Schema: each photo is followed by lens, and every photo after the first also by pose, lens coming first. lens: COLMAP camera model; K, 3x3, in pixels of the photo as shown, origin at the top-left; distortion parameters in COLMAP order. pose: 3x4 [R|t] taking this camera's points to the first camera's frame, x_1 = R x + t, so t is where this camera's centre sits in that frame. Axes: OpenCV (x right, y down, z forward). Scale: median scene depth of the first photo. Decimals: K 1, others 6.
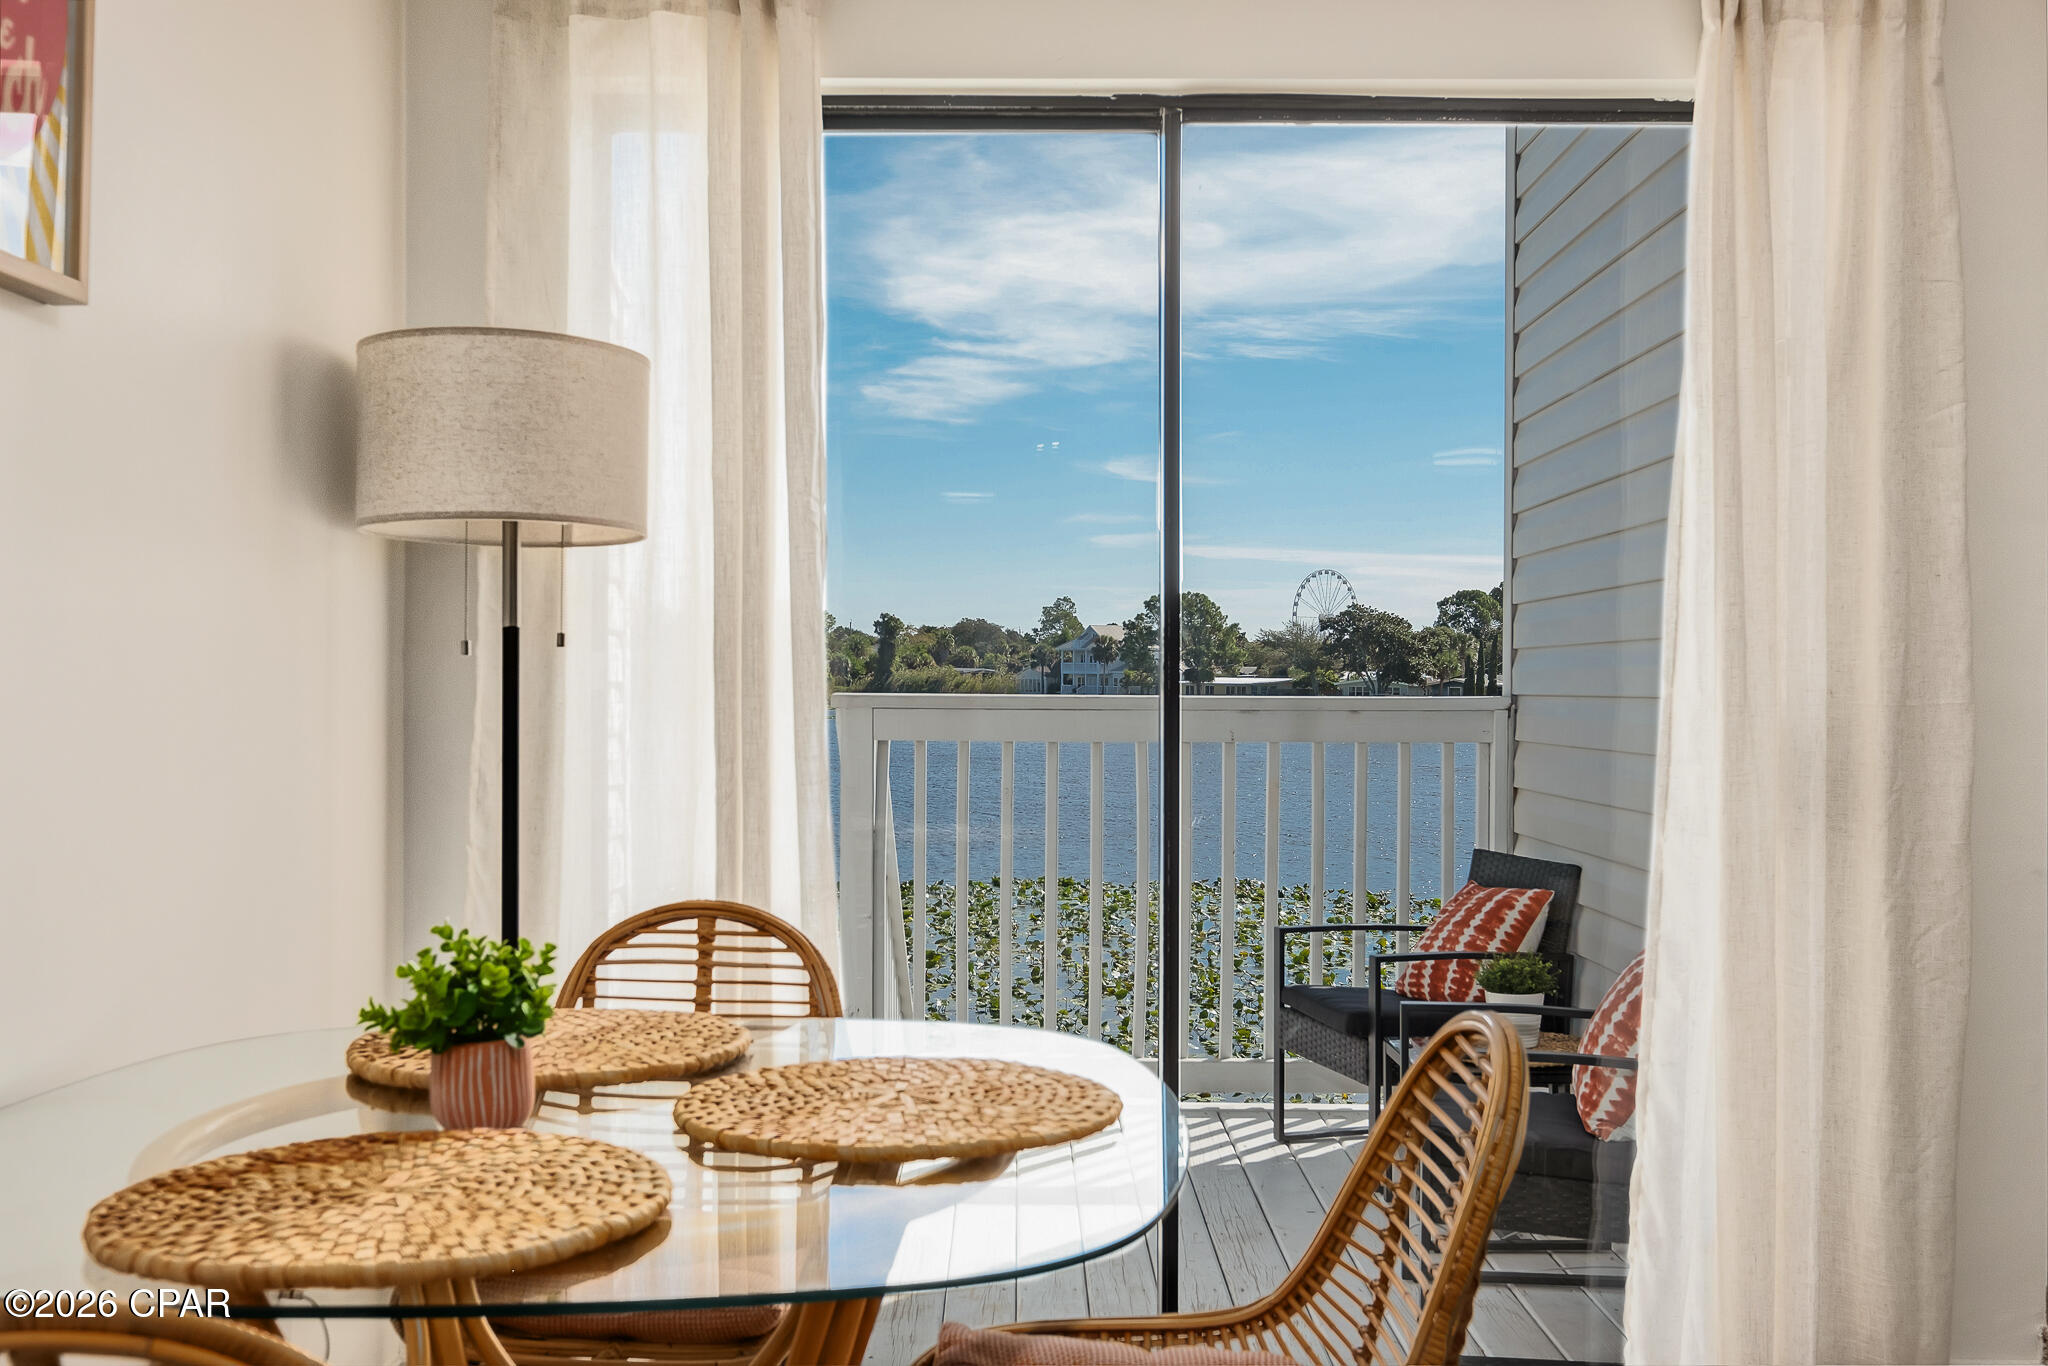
lens RADIAL K [[2066.9, 0, 1024.0], [0, 2066.9, 683.0], [0, 0, 1]] dist [-0.001067, 0.006074]
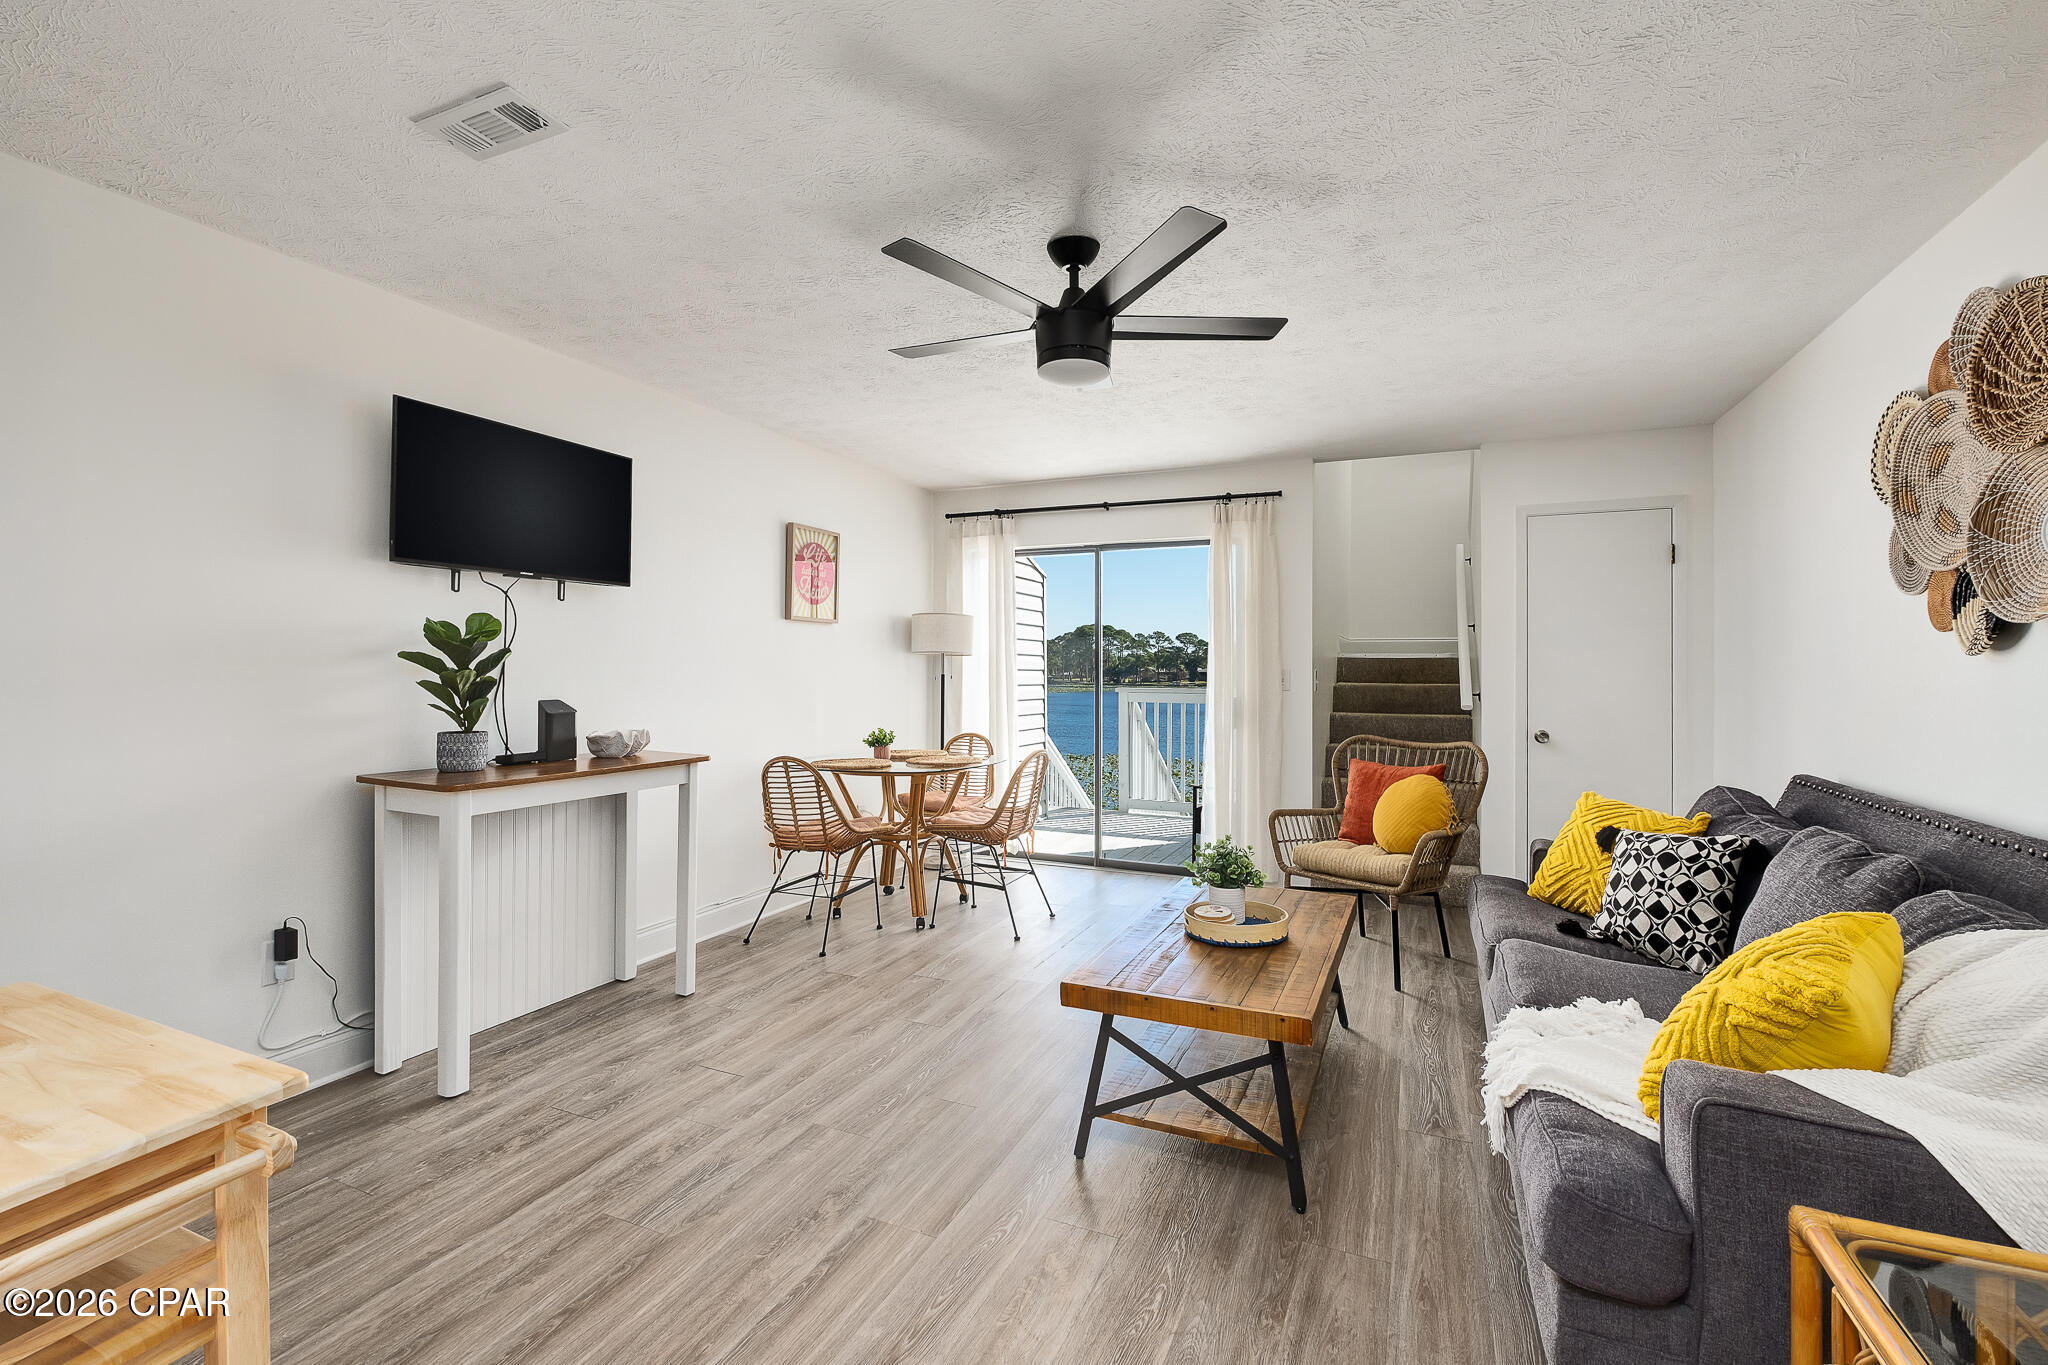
lens RADIAL K [[893.6, 0, 1016.0], [0, 893.6, 664.9], [0, 0, 1]] dist [-0.004350, -0.000343]
pose [[0.909194, -0.003384, -0.416359, 0.696292], [-0.003141, 0.999883, -0.014987, -0.017361], [0.416361, 0.014934, 0.909077, -0.715691]]
